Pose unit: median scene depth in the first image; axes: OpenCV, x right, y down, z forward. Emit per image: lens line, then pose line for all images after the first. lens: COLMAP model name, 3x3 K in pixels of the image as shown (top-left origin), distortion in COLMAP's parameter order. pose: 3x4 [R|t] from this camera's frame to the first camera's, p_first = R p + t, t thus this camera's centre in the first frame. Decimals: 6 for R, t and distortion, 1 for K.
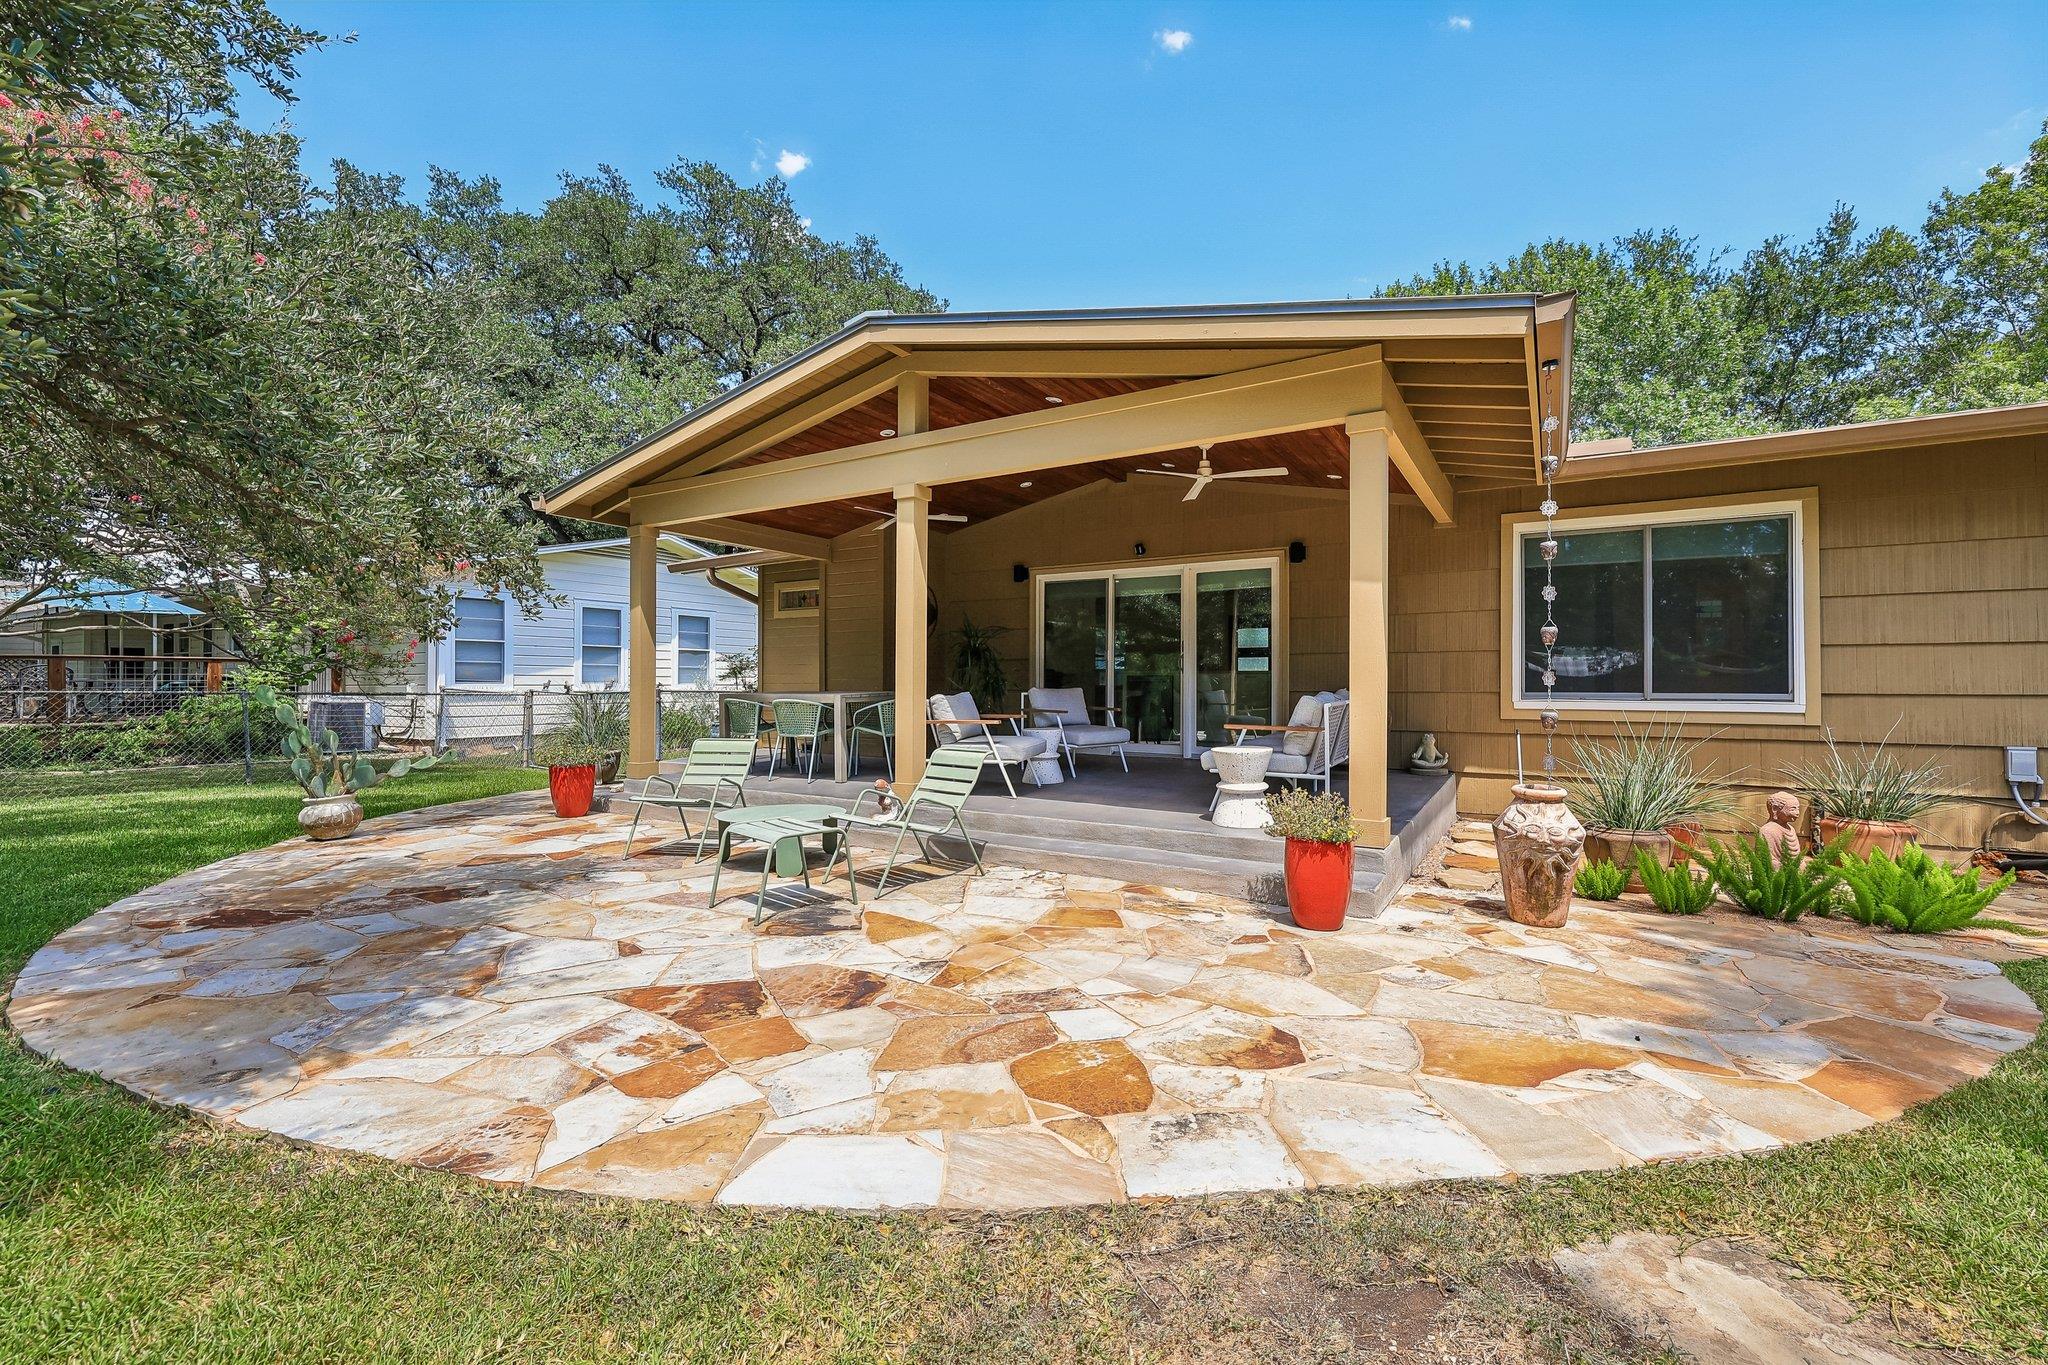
lens RADIAL K [[864.1, 0, 1022.5], [0, 864.1, 682.8], [0, 0, 1]] dist [-0.001130, 0.000762]
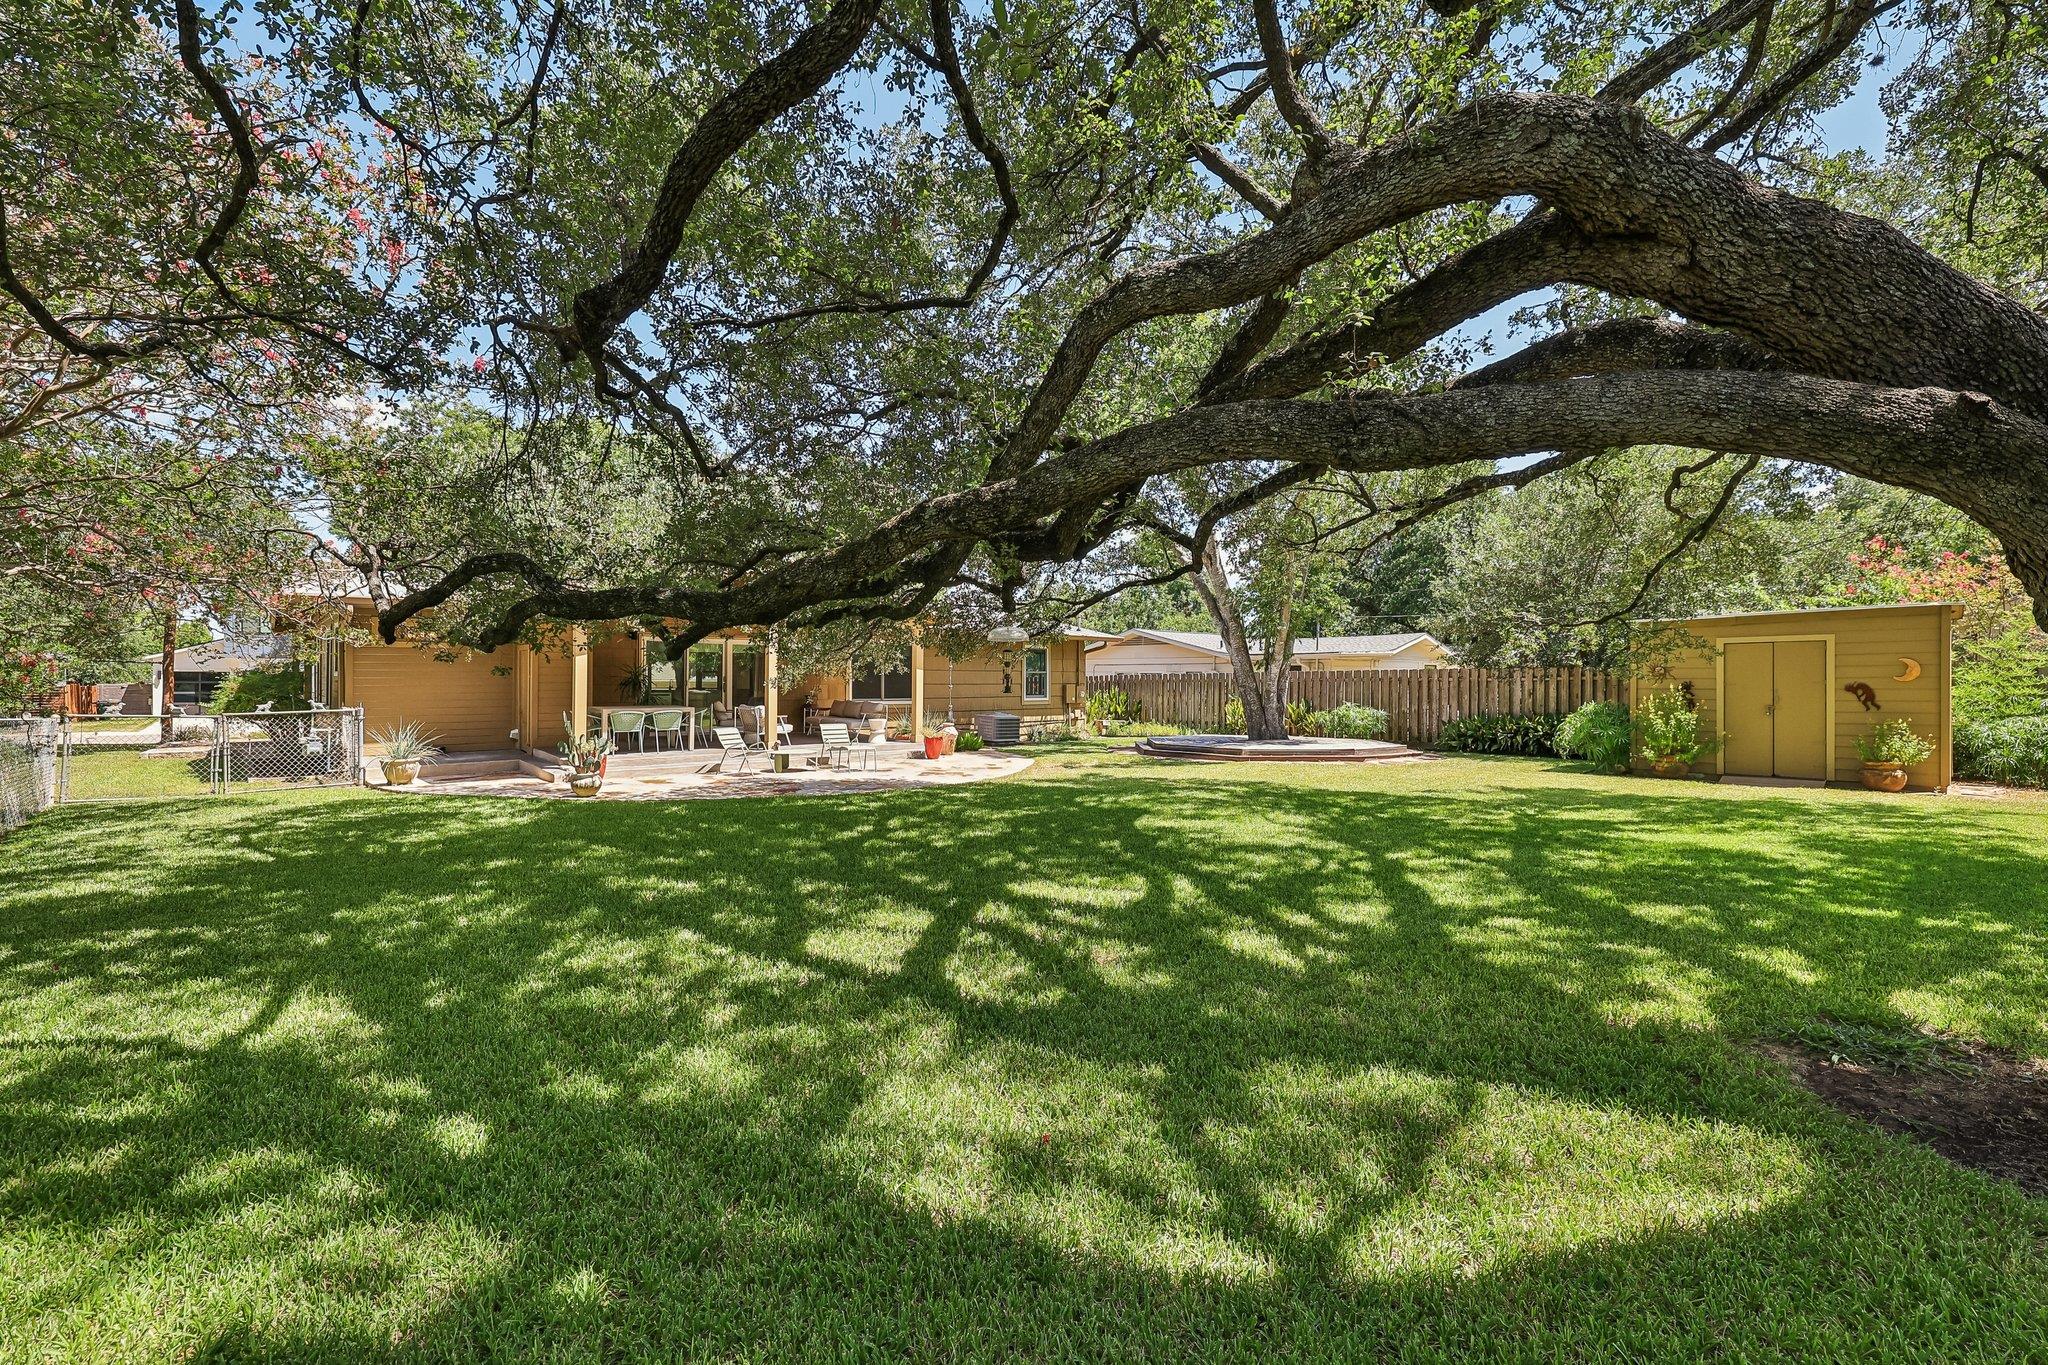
lens RADIAL K [[864.1, 0, 1027.4], [0, 864.1, 677.9], [0, 0, 1]] dist [-0.001130, 0.000762]
pose [[0.274168, 0.004196, 0.961673, -1.912315], [-0.004025, 0.999987, -0.003216, -0.049654], [-0.961673, -0.002989, 0.274182, -0.299080]]
